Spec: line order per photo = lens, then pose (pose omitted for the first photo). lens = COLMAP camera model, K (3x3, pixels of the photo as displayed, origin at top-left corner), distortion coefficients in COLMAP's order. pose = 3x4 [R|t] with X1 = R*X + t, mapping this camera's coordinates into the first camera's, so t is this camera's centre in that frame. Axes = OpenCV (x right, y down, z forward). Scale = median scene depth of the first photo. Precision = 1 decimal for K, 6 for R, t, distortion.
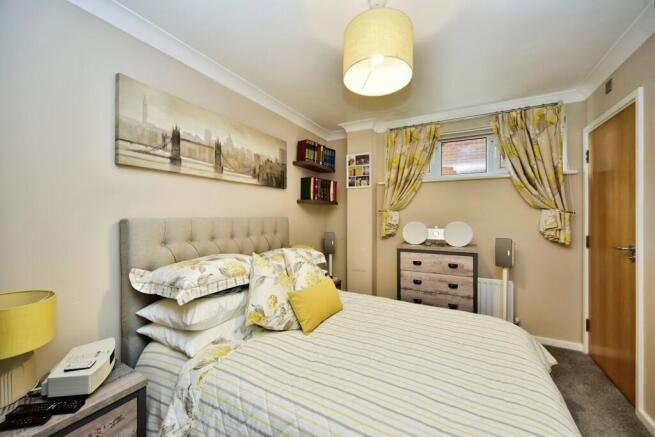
lens RADIAL K [[255.7, 0, 328.6], [0, 255.7, 220.2], [0, 0, 1]] dist [-0.000691, -0.000099]
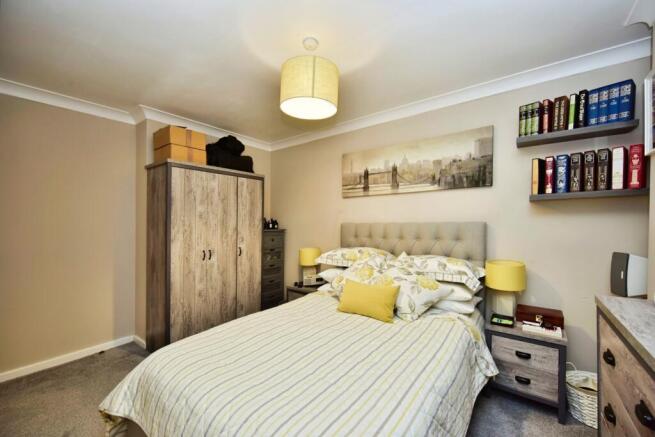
lens RADIAL K [[255.7, 0, 328.6], [0, 255.7, 220.2], [0, 0, 1]] dist [-0.000691, -0.000099]
pose [[-0.153400, 0.005327, -0.988150, 0.830360], [-0.003223, 0.999977, 0.005892, -0.025717], [0.988159, 0.004089, -0.153380, 0.766562]]
